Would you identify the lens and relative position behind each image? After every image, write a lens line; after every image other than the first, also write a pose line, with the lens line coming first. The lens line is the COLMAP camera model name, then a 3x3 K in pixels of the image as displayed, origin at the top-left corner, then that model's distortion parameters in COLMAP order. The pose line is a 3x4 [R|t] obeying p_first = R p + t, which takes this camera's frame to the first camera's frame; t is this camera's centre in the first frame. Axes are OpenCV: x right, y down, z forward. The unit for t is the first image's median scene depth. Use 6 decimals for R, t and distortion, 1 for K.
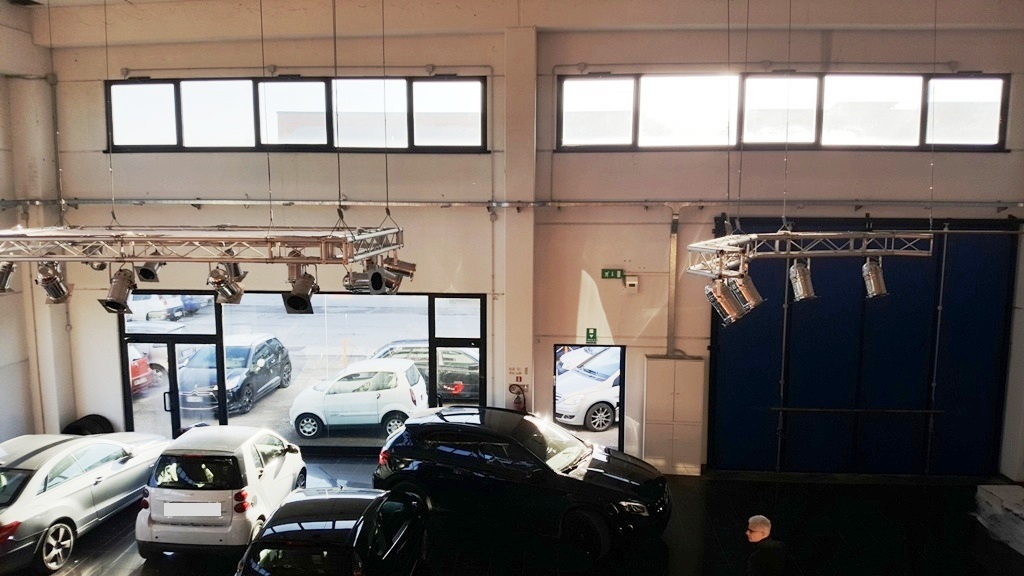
lens RADIAL K [[715.6, 0, 513.5], [0, 715.6, 306.1], [0, 0, 1]] dist [0.097202, -0.196915]
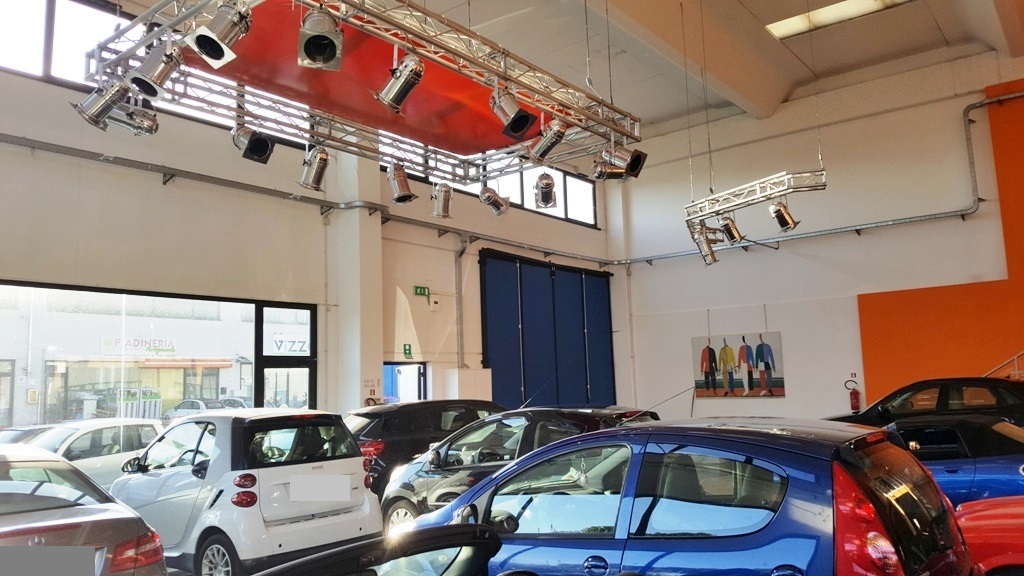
lens RADIAL K [[754.1, 0, 512.9], [0, 754.1, 296.1], [0, 0, 1]] dist [0.119008, -0.265420]
pose [[0.554545, 0.079590, 0.828339, -0.700631], [0.149966, 0.969560, -0.193557, 0.195439], [-0.818529, 0.231559, 0.525729, 0.309590]]
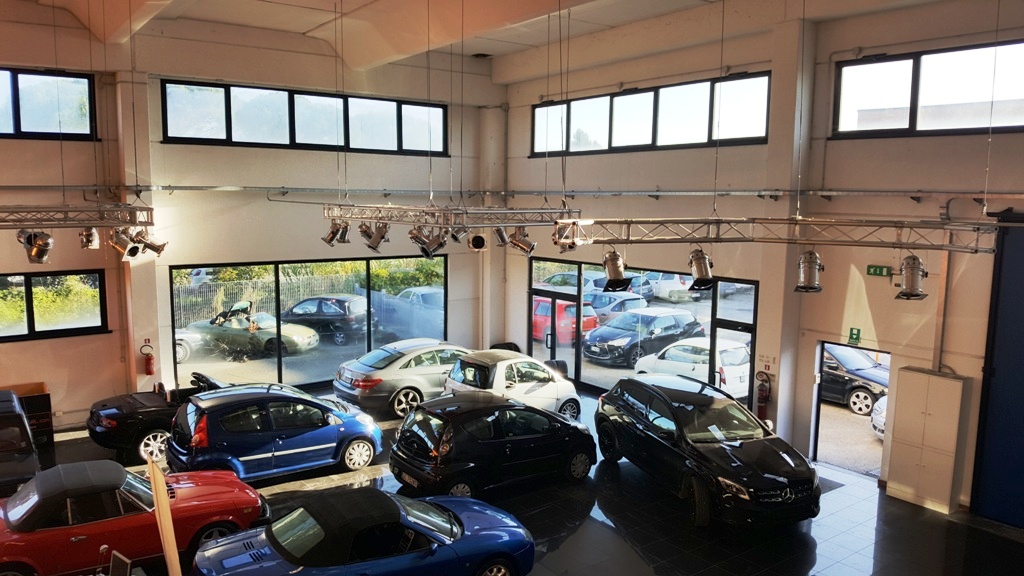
lens RADIAL K [[752.4, 0, 507.3], [0, 752.4, 296.1], [0, 0, 1]] dist [0.183812, -0.441107]
pose [[0.654867, 0.103265, -0.748656, 0.556614], [-0.108953, 0.993172, 0.041688, -0.002531], [0.747849, 0.054268, 0.661647, 0.010732]]
